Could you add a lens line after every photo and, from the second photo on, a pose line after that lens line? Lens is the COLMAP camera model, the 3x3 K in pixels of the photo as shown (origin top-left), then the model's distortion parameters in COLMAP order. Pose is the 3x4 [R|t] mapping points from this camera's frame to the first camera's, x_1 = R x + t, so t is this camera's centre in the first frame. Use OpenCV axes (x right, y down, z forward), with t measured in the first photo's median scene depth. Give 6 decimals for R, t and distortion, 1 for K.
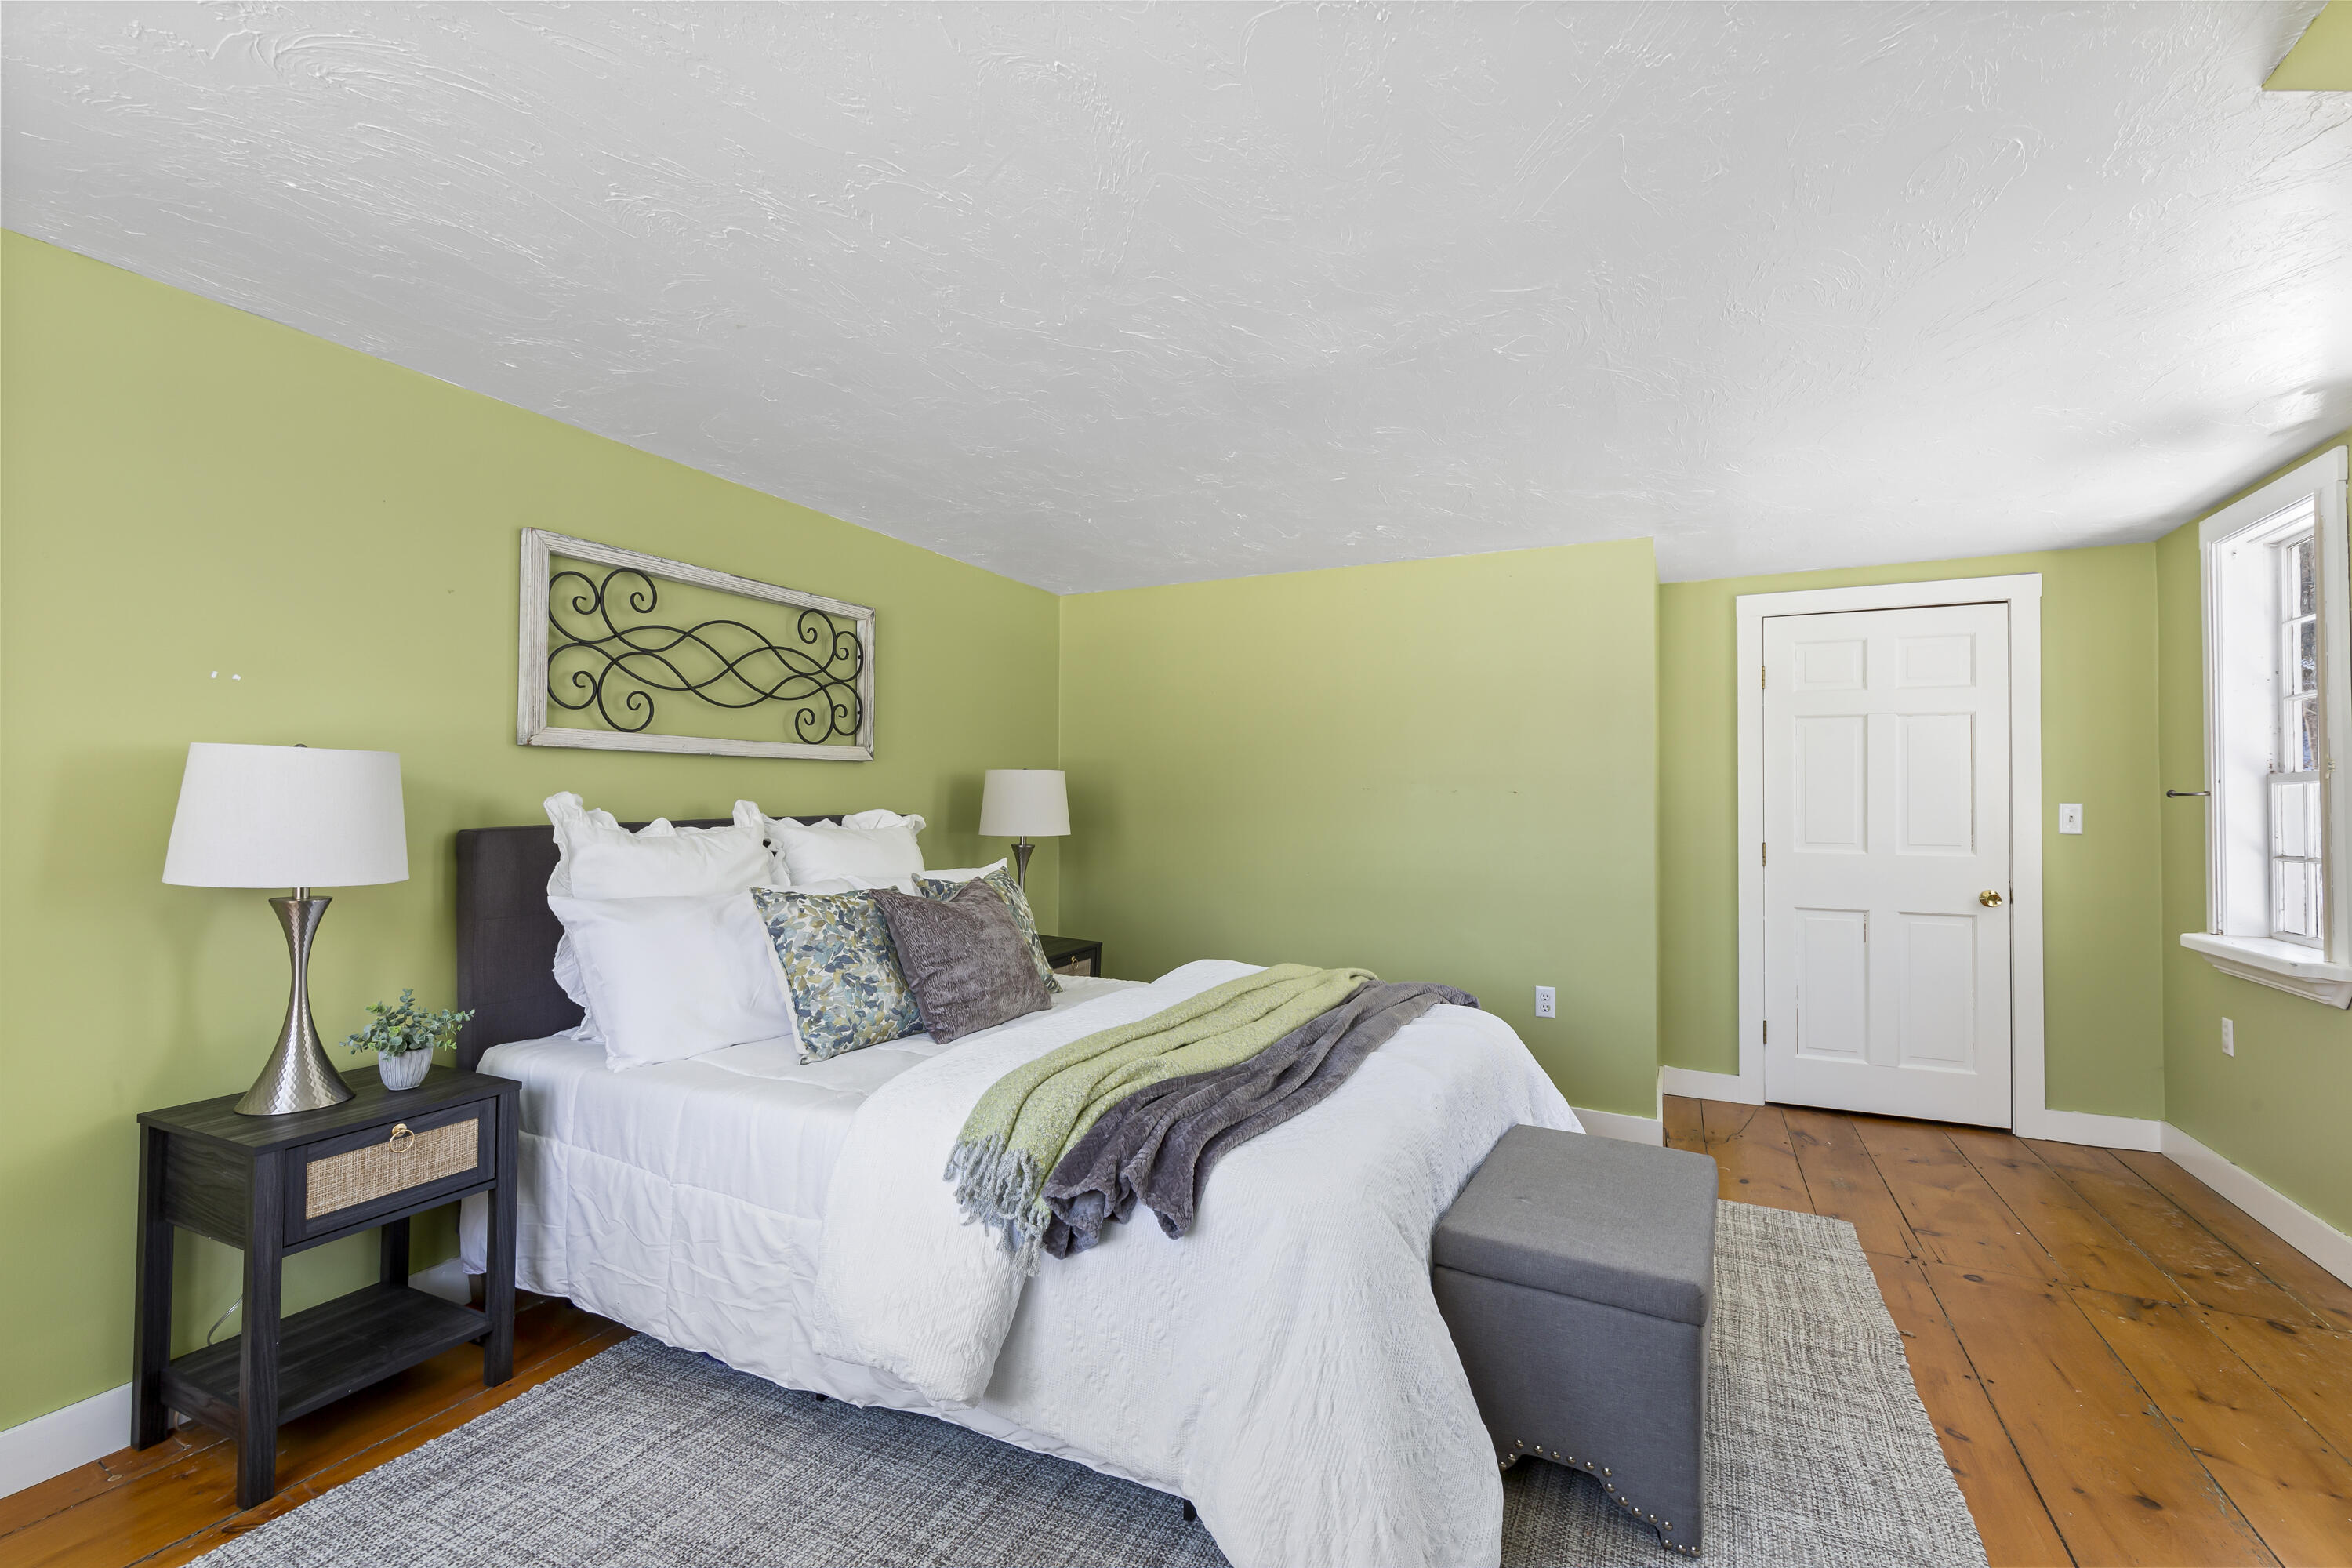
lens RADIAL K [[1016.7, 0, 1176.0], [0, 1016.7, 784.0], [0, 0, 1]] dist [-0.000223, 0.000110]
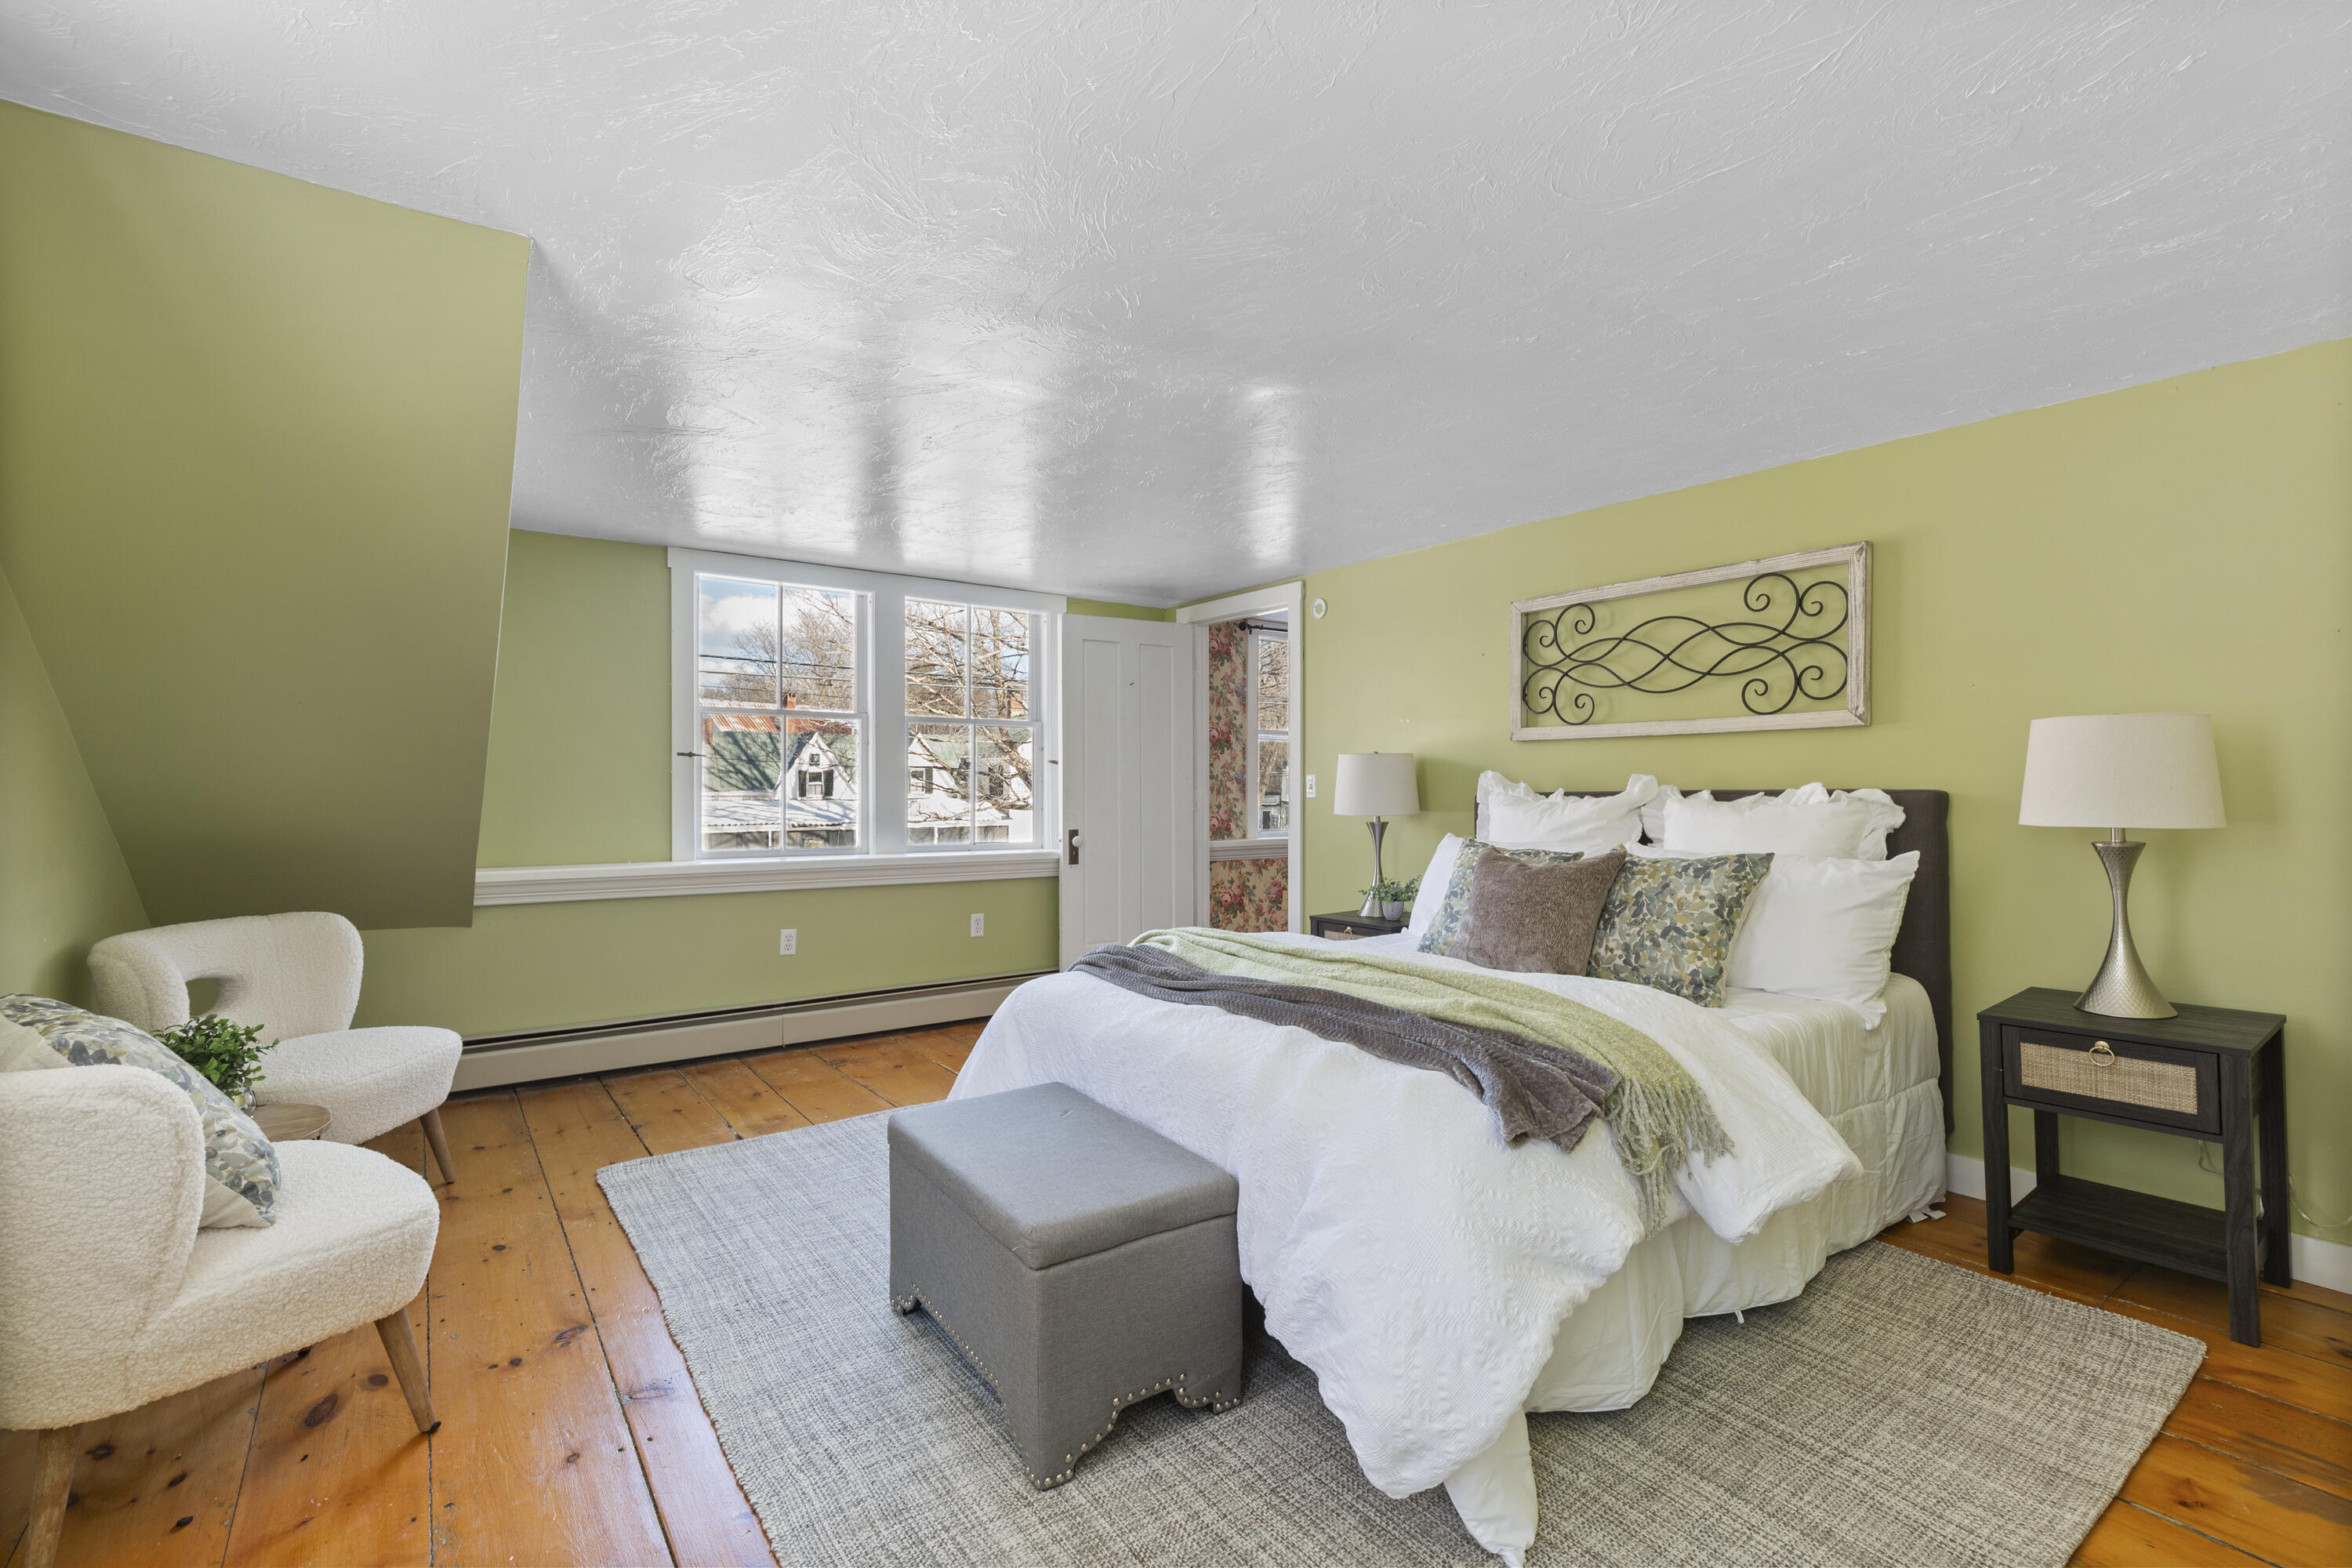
lens RADIAL K [[1016.7, 0, 1176.0], [0, 1016.7, 784.0], [0, 0, 1]] dist [-0.000223, 0.000110]
pose [[-0.442172, -0.013013, -0.896836, 0.844095], [0.011359, 0.999733, -0.020107, 0.043857], [0.896858, -0.019078, -0.441906, 1.045764]]
